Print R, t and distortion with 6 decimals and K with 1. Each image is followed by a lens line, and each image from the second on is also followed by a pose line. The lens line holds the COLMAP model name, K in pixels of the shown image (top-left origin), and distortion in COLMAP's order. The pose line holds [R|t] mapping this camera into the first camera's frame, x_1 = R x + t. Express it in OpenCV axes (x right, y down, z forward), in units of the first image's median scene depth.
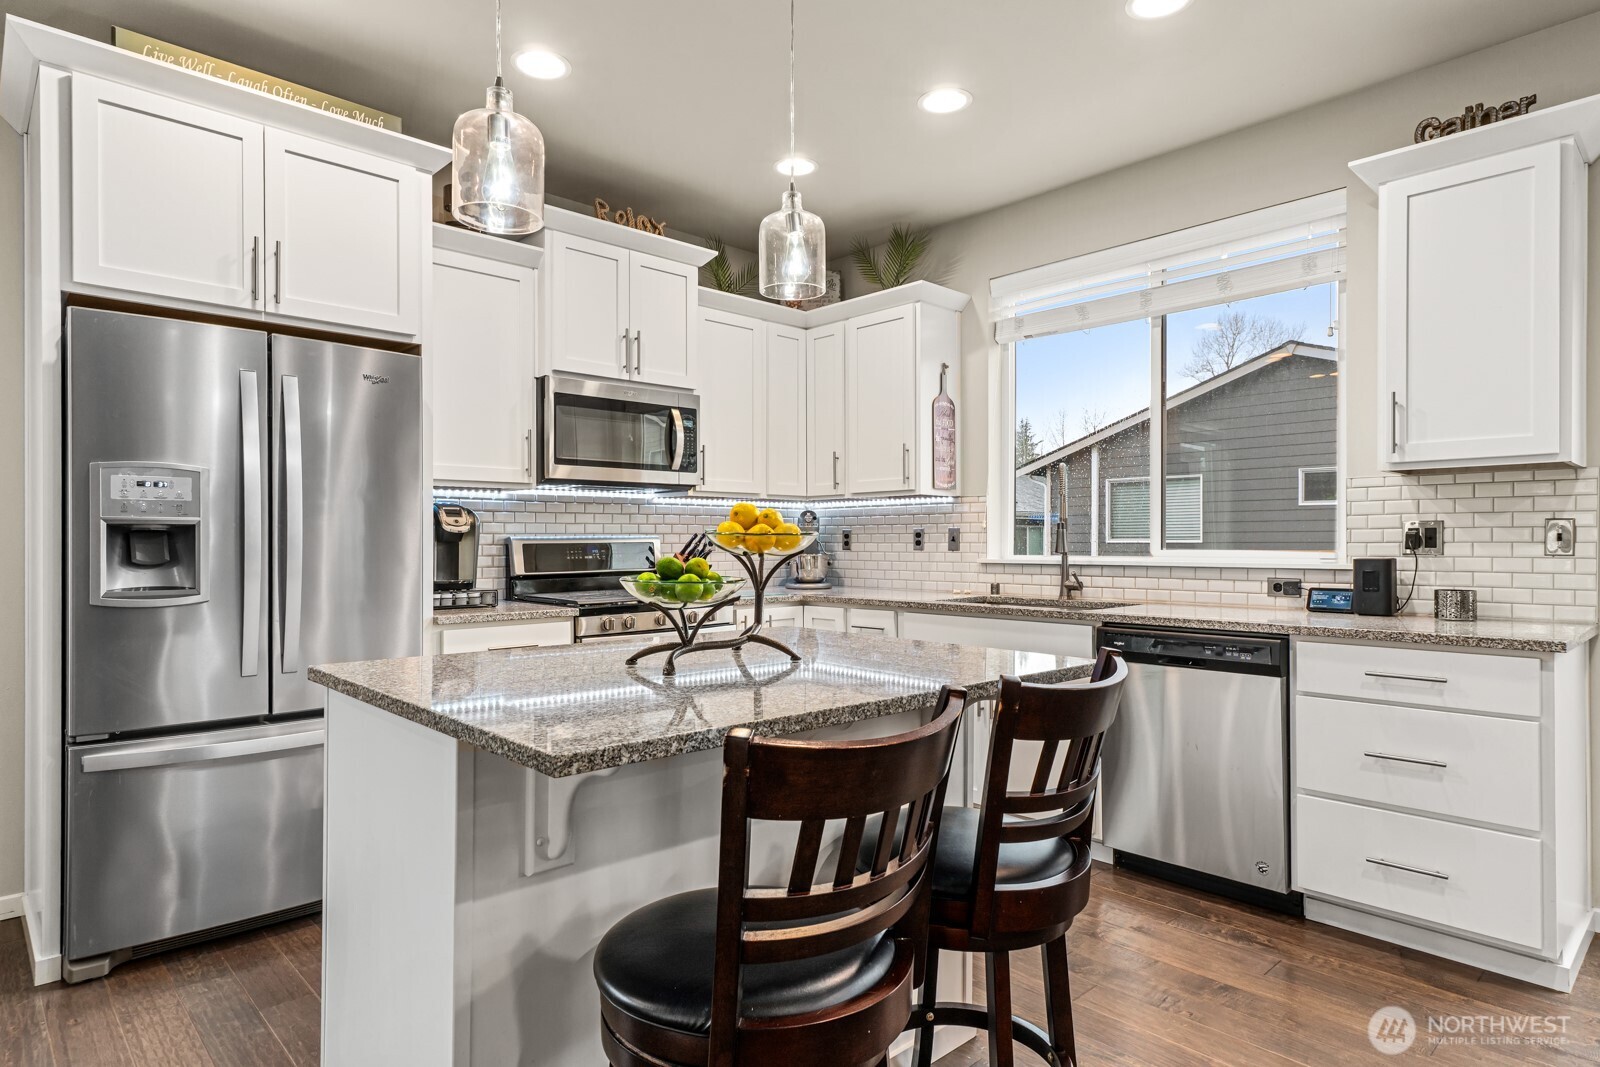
lens RADIAL K [[880.2, 0, 816.9], [0, 880.2, 536.9], [0, 0, 1]] dist [0.017605, 0.001307]
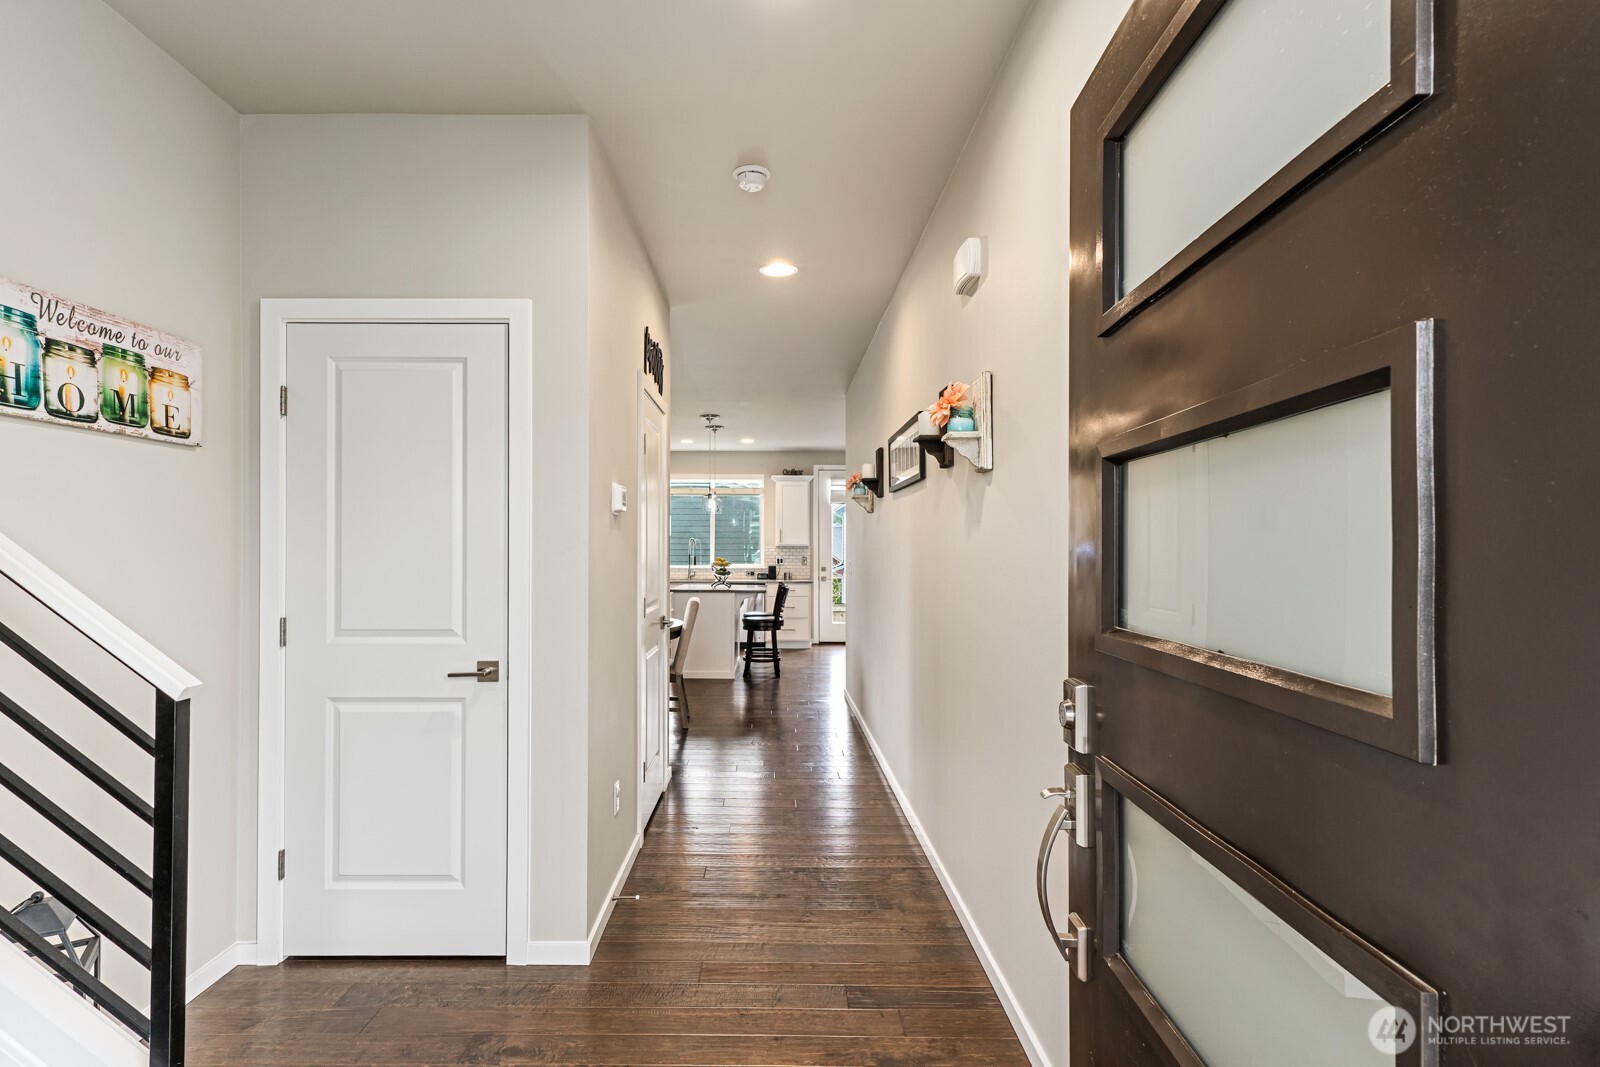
lens RADIAL K [[772.9, 0, 800.0], [0, 772.9, 535.5], [0, 0, 1]] dist [0.012515, 0.001076]
pose [[0.688232, 0.009862, 0.725424, -1.516170], [-0.004945, 0.999948, -0.008903, -0.069351], [-0.725474, 0.002540, 0.688245, -1.269152]]
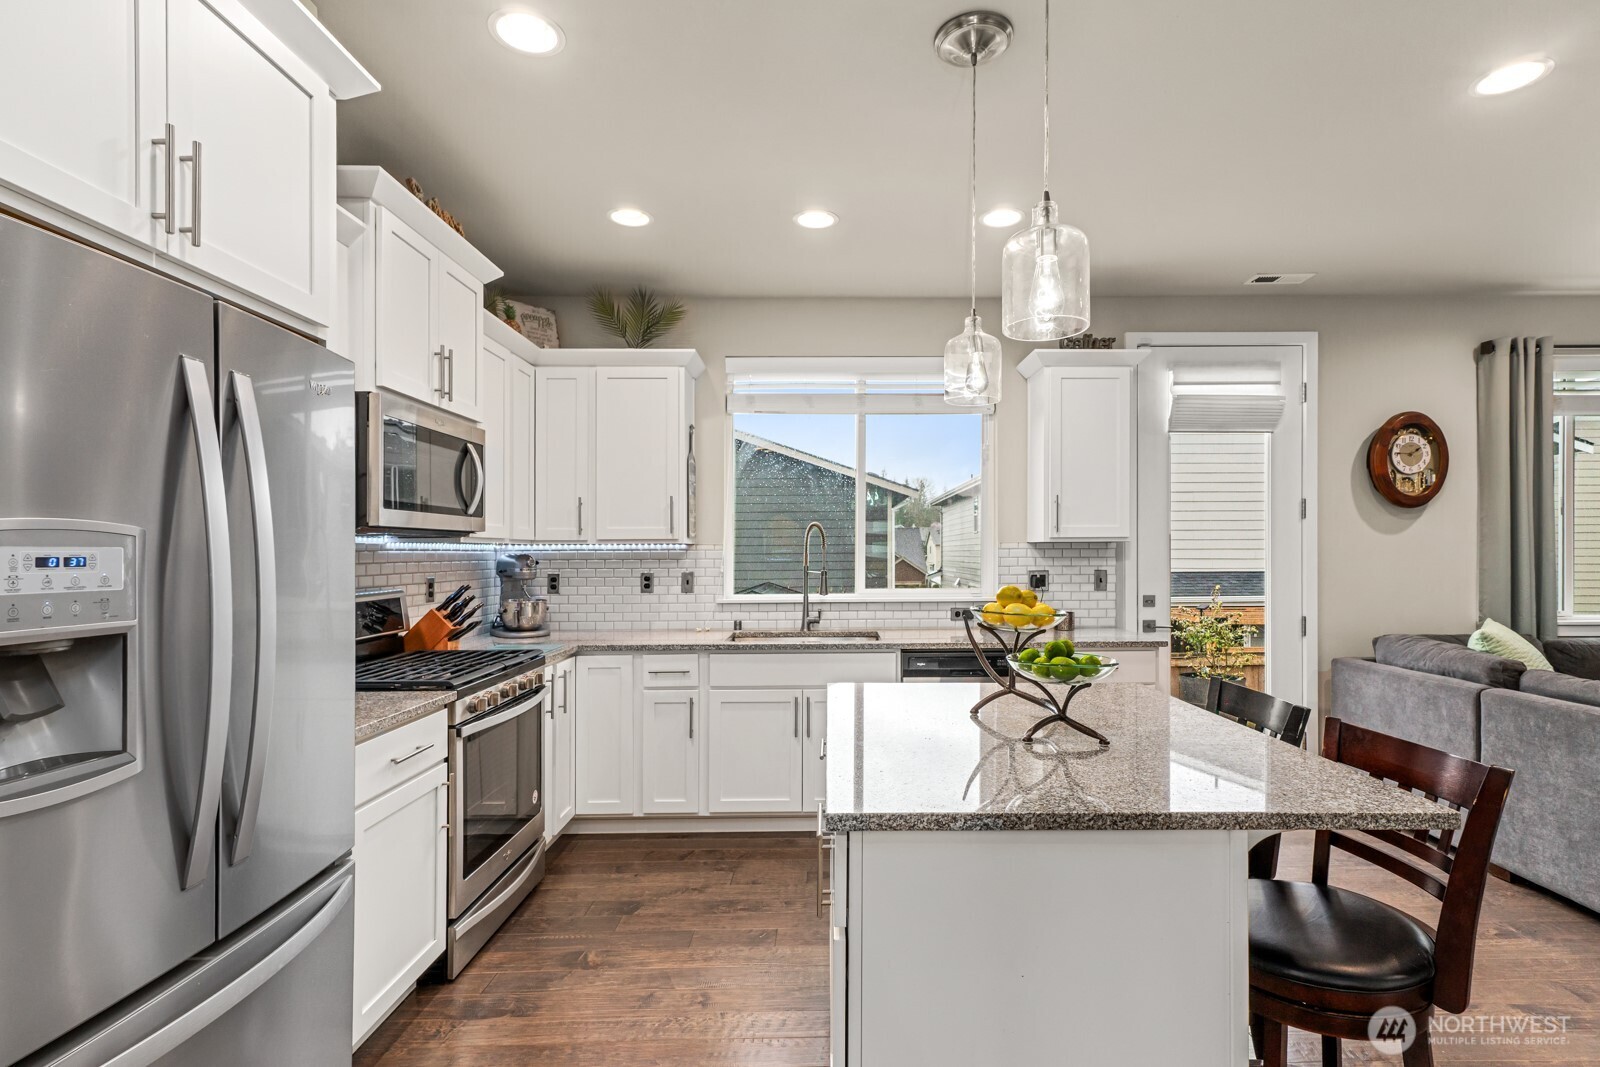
lens RADIAL K [[772.9, 0, 806.9], [0, 772.9, 543.9], [0, 0, 1]] dist [0.012515, 0.001076]
pose [[0.687923, 0.005921, 0.725760, -0.509200], [-0.000132, 0.999968, -0.008033, -0.043256], [-0.725784, 0.005431, 0.687901, 0.249367]]
